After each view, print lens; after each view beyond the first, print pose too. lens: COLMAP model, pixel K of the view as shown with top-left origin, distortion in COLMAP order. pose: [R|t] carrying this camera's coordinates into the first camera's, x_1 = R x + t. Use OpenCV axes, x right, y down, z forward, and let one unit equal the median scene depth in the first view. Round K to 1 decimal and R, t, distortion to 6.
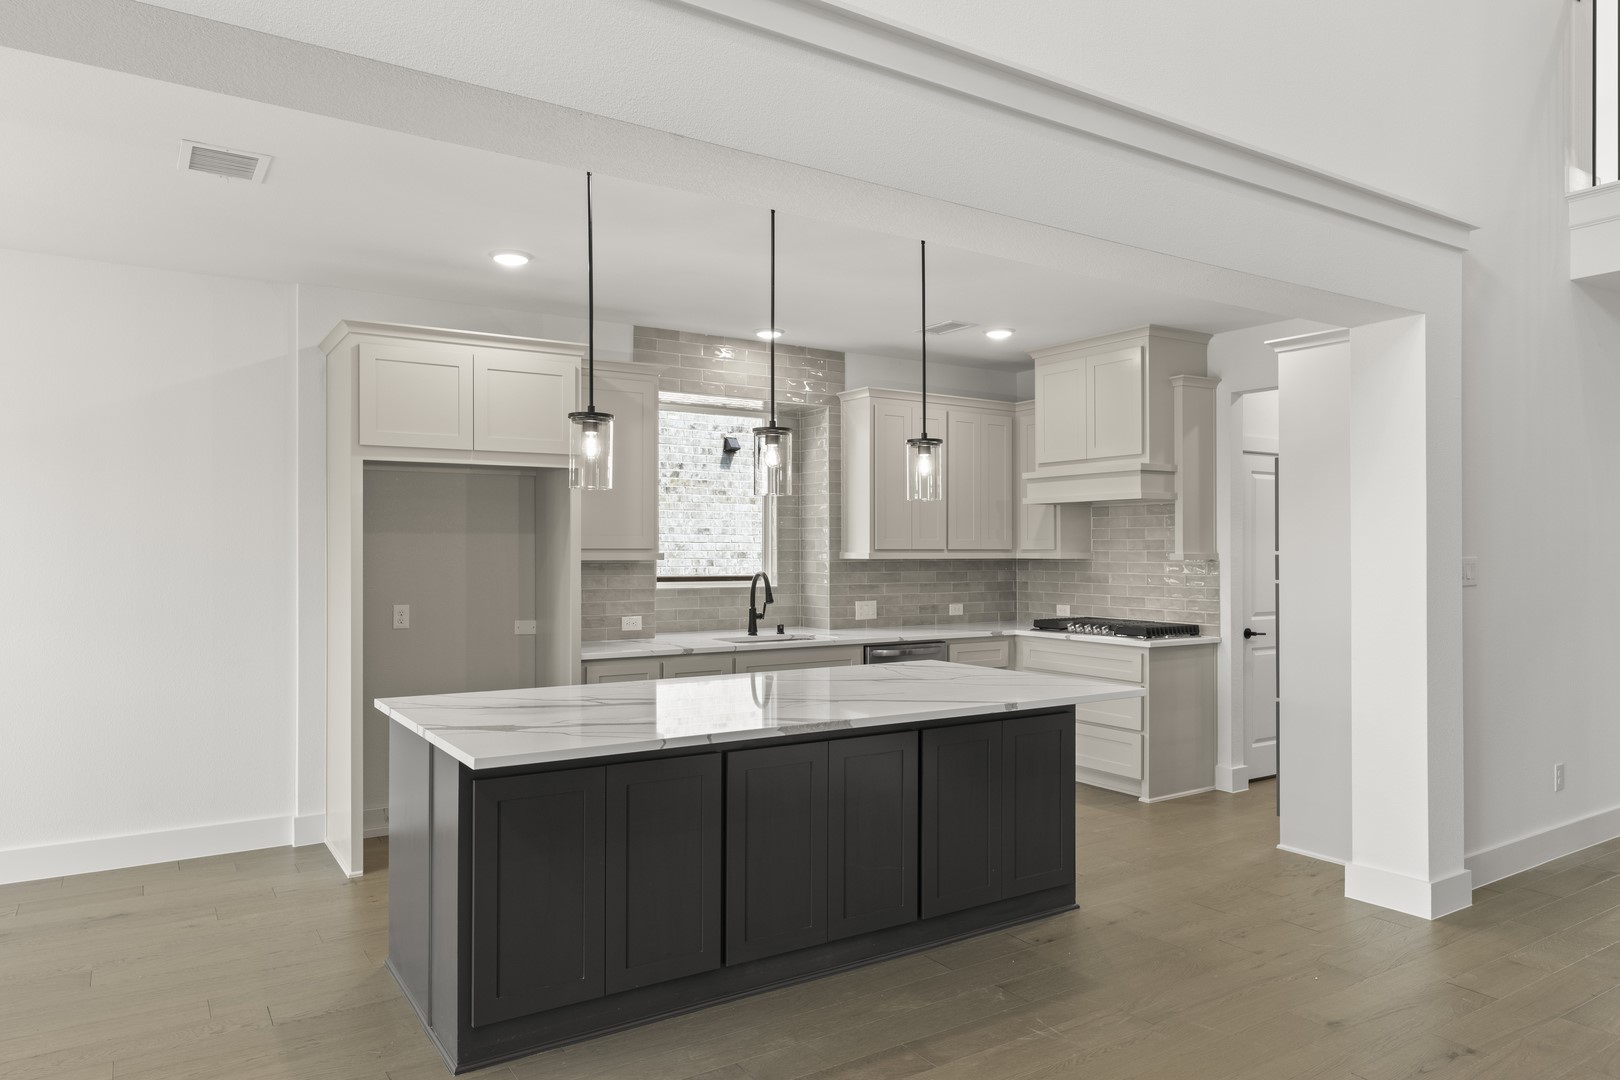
lens RADIAL K [[1050.8, 0, 840.4], [0, 1050.8, 539.6], [0, 0, 1]] dist [0.005670, -0.004271]
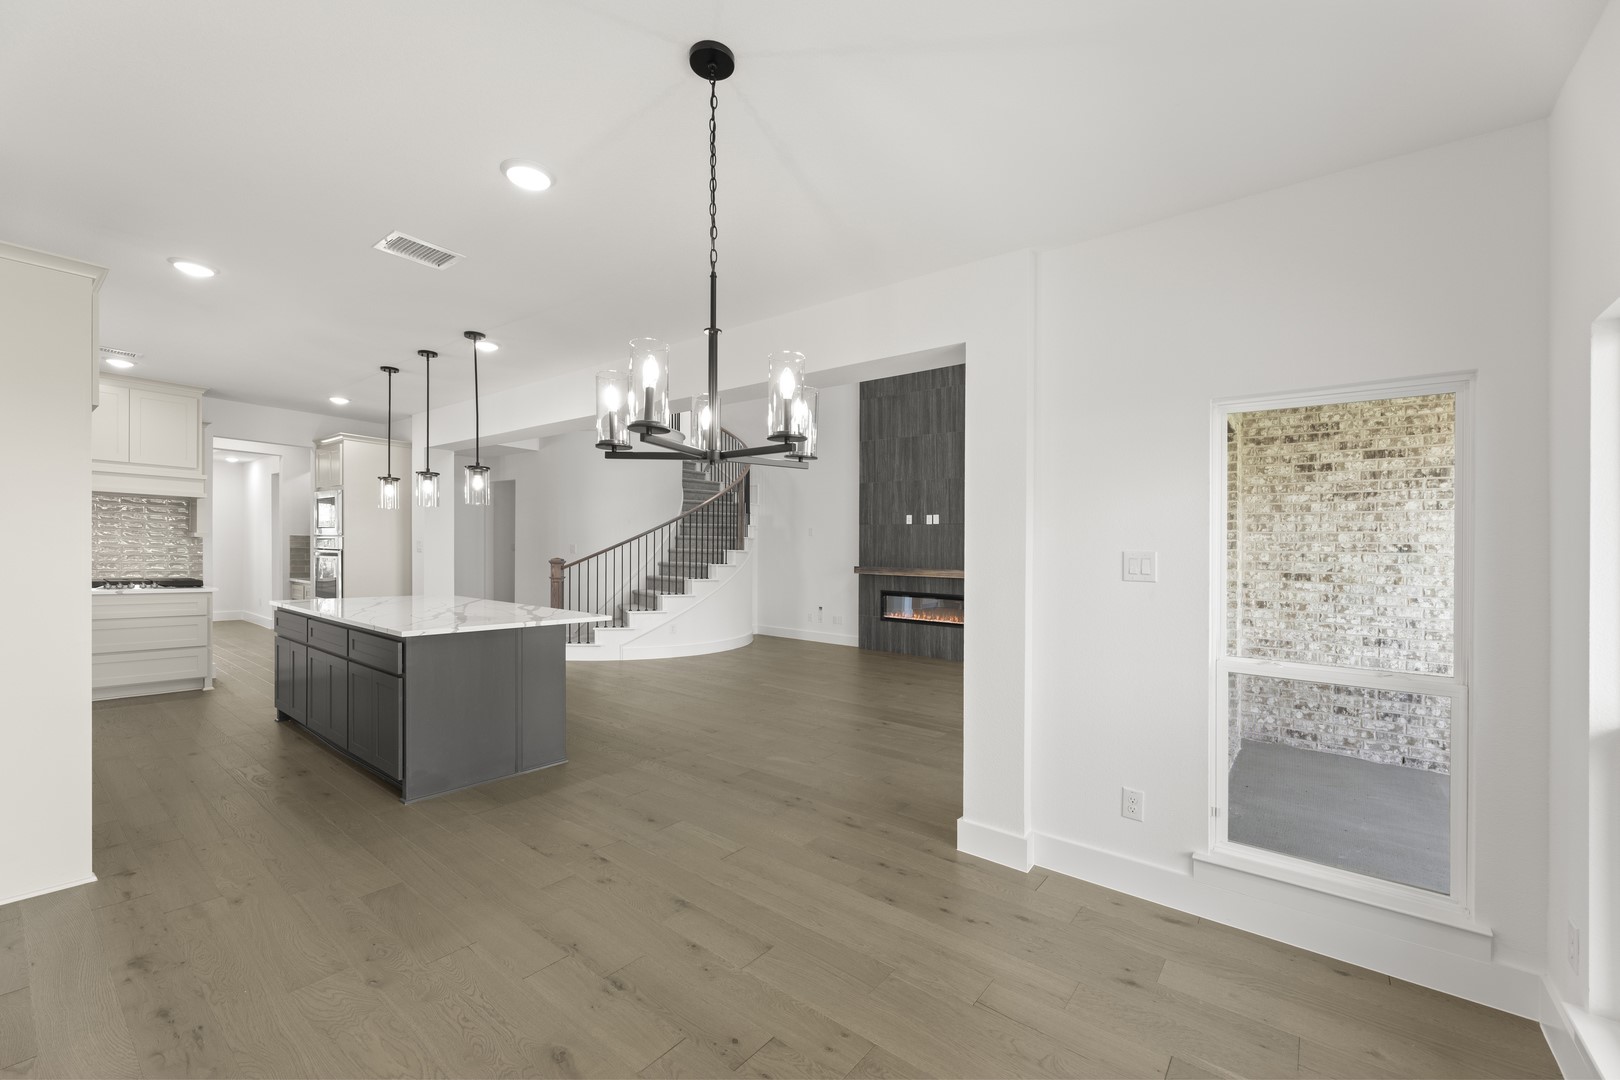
lens RADIAL K [[662.7, 0, 824.0], [0, 662.7, 550.0], [0, 0, 1]] dist [-0.001207, 0.000409]
pose [[-0.312437, -0.005594, 0.949922, -0.873088], [-0.013169, 0.999912, 0.001557, 0.025160], [-0.949847, -0.012023, -0.312483, 0.441851]]
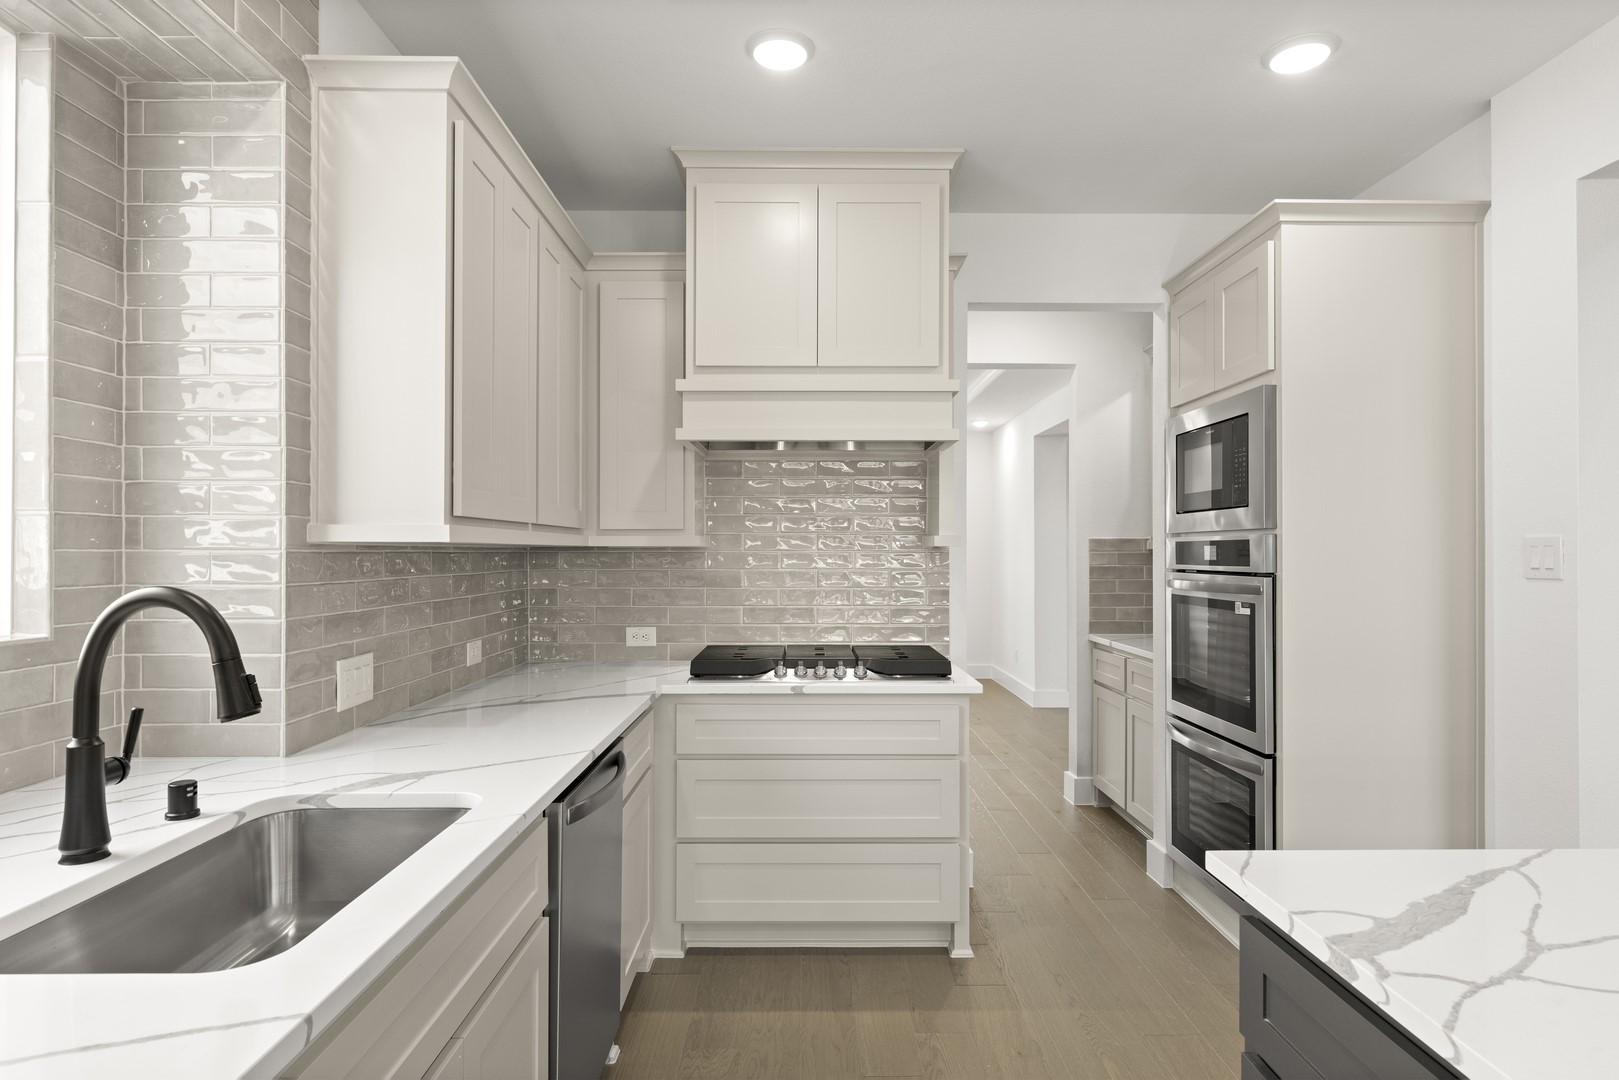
lens RADIAL K [[876.8, 0, 808.3], [0, 876.8, 546.5], [0, 0, 1]] dist [0.002912, -0.000683]
pose [[0.556817, 0.003568, 0.830627, -0.162211], [-0.008895, 0.999959, 0.001667, 0.019272], [-0.830587, -0.008317, 0.556826, 0.776001]]
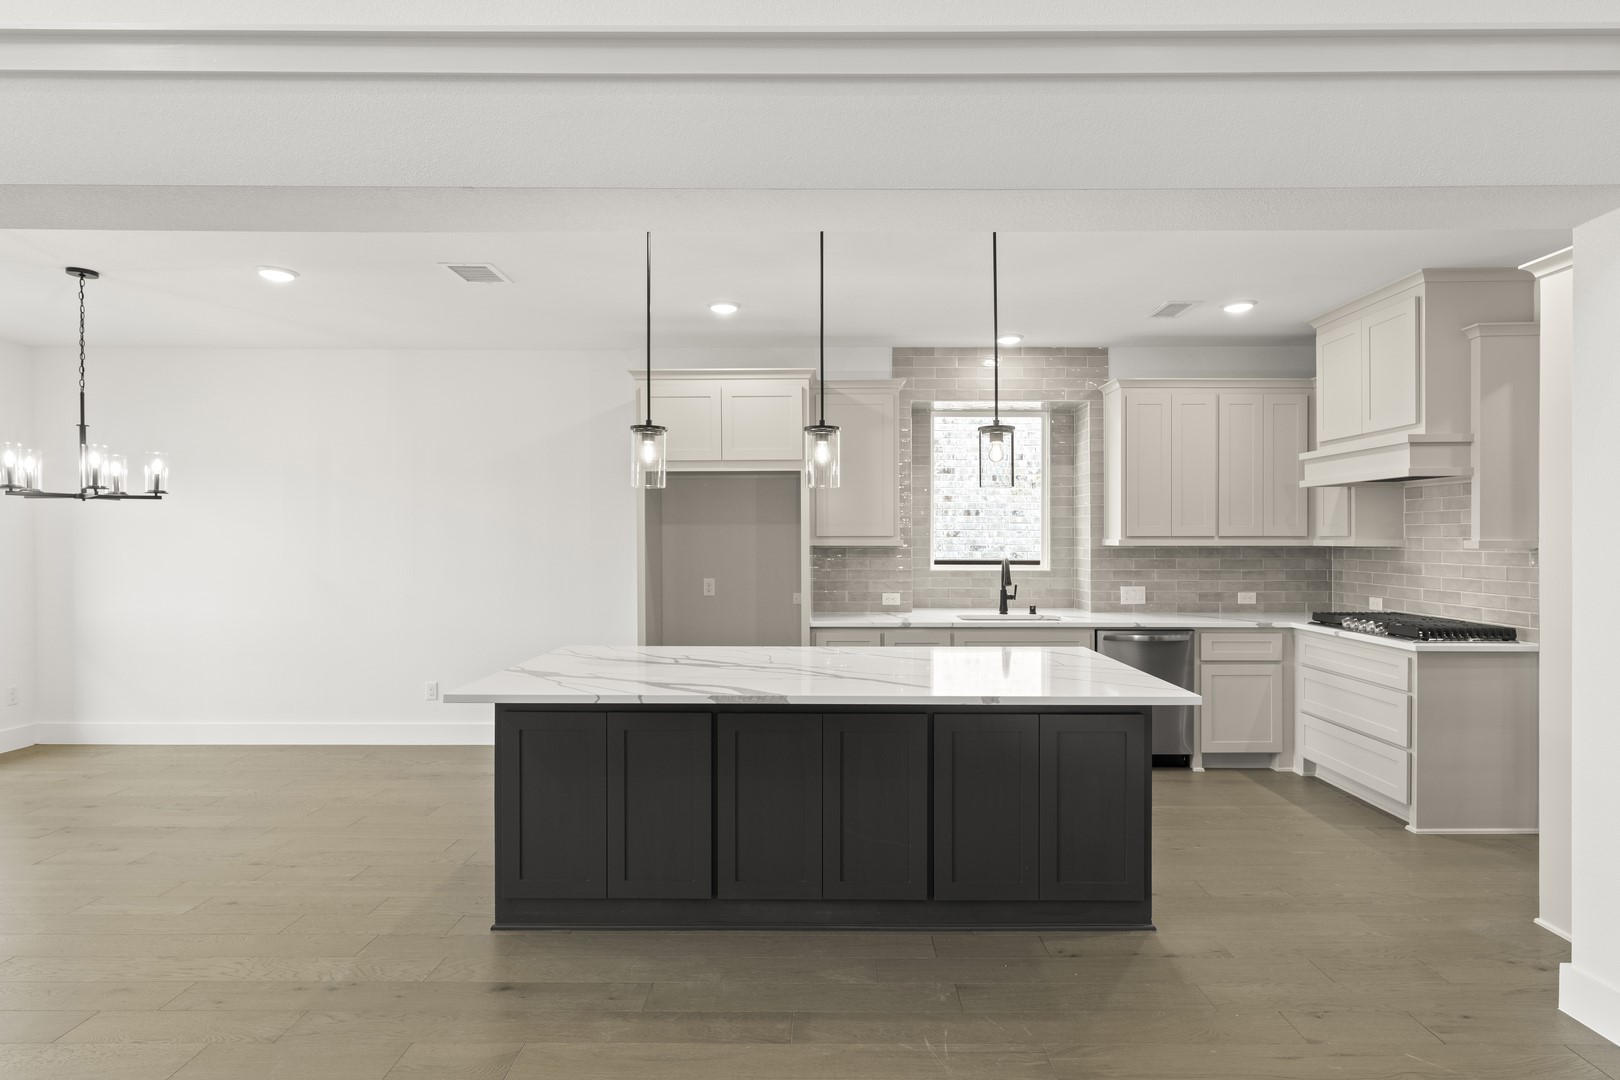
lens RADIAL K [[848.5, 0, 839.5], [0, 848.5, 540.6], [0, 0, 1]] dist [0.003312, 0.000981]
pose [[0.830507, 0.000704, -0.557008, 0.278938], [0.006680, 0.999915, 0.011224, 0.002418], [0.556968, -0.013043, 0.830431, 0.165451]]
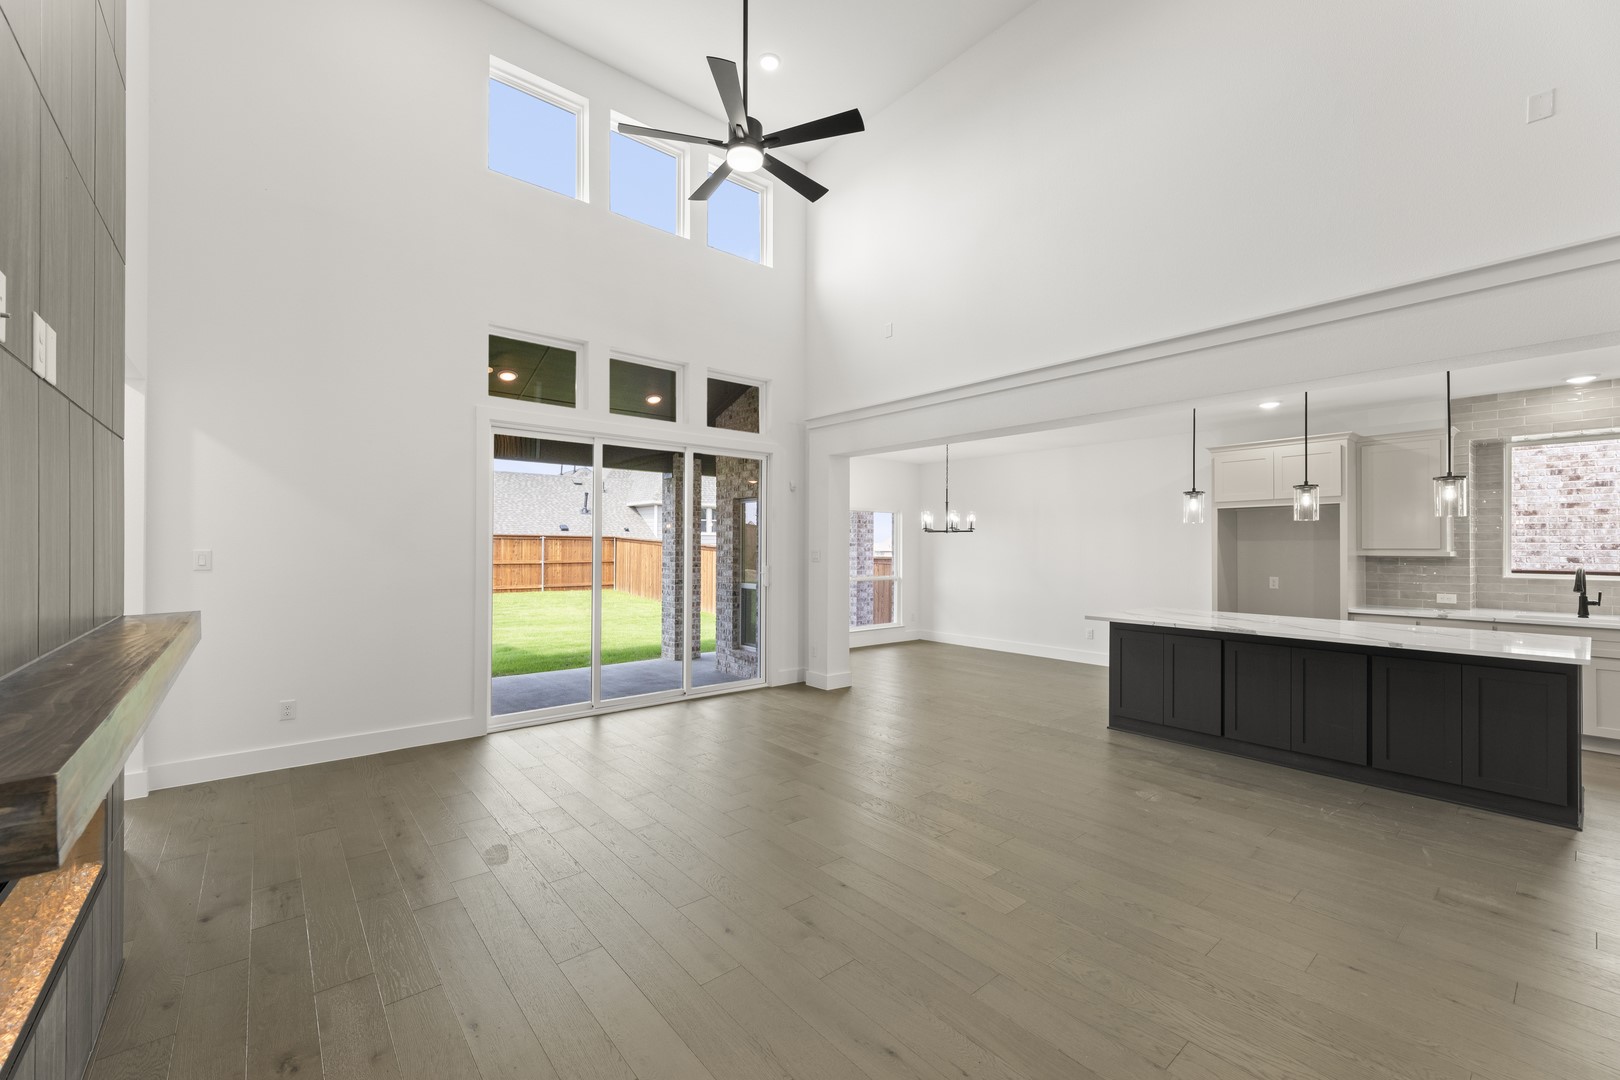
lens RADIAL K [[662.7, 0, 784.7], [0, 662.7, 545.7], [0, 0, 1]] dist [-0.001207, 0.000409]
pose [[0.078421, -0.002806, -0.996916, 0.650888], [0.007519, 0.999969, -0.002223, -0.001036], [0.996892, -0.007321, 0.078440, -0.016936]]
